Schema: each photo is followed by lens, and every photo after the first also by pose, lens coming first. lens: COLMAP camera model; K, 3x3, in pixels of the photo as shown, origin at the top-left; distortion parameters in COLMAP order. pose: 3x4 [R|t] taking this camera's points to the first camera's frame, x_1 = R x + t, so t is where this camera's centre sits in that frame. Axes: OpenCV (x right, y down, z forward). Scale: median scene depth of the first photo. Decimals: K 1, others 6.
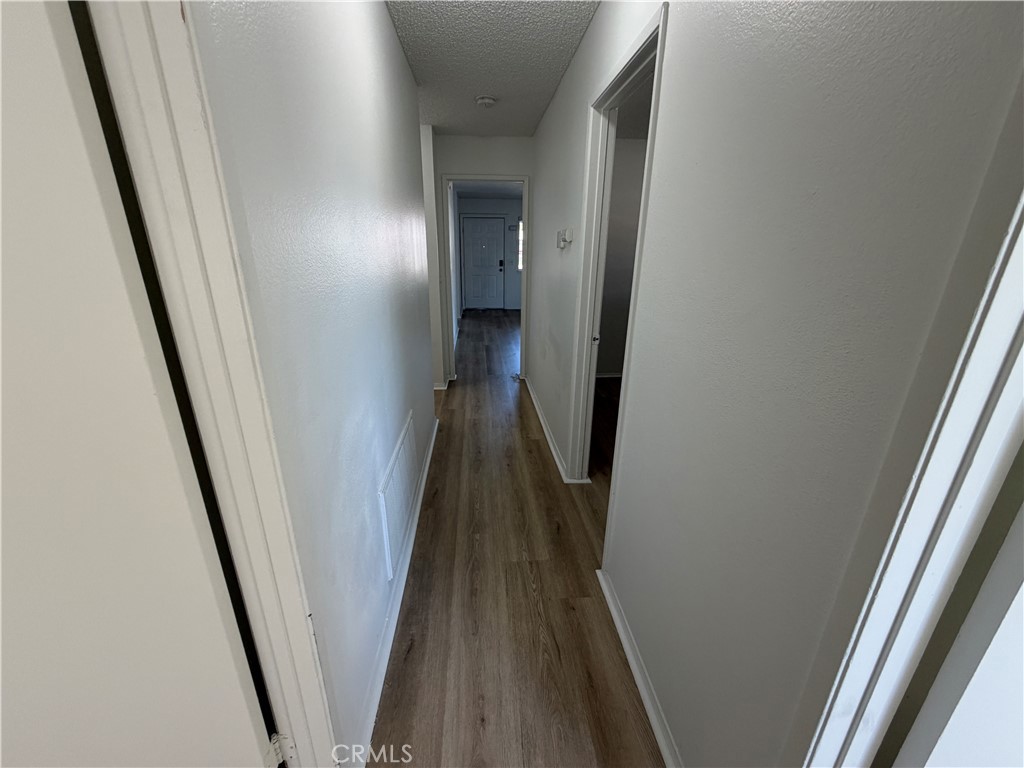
lens RADIAL K [[408.3, 0, 507.1], [0, 408.3, 385.6], [0, 0, 1]] dist [-0.000849, 0.000325]
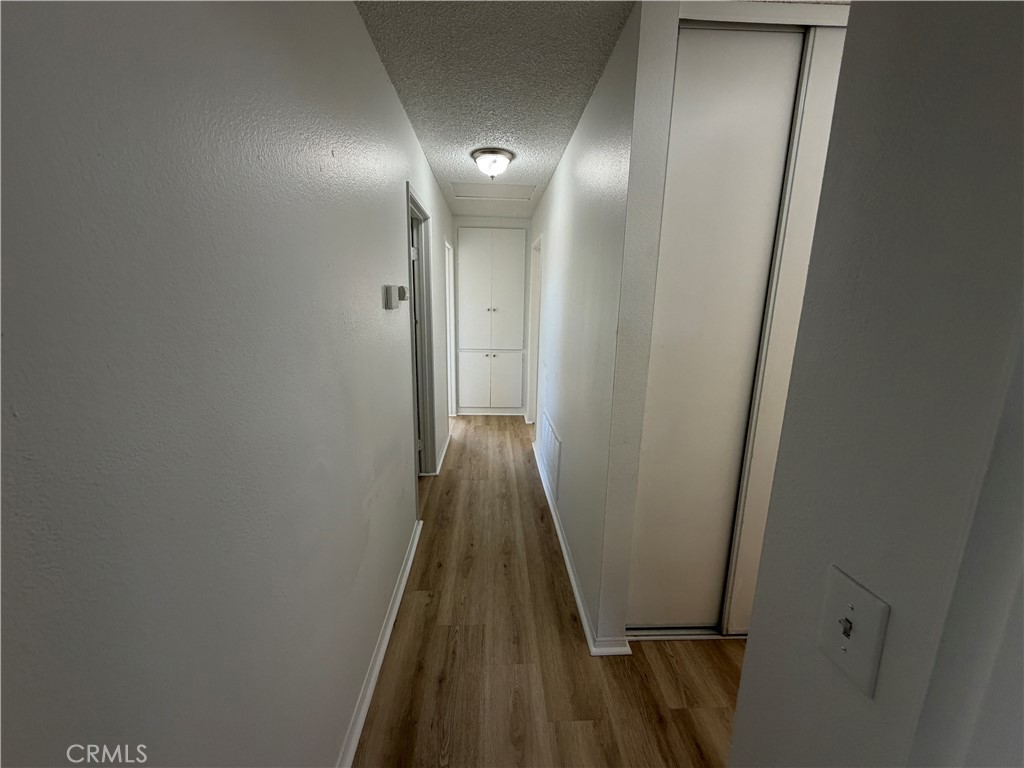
lens RADIAL K [[408.3, 0, 507.1], [0, 408.3, 385.6], [0, 0, 1]] dist [-0.000849, 0.000325]
pose [[-0.999034, 0.017975, 0.040107, -0.134243], [0.035989, 0.858383, 0.511746, -0.648013], [-0.025228, 0.512695, -0.858200, 1.845393]]
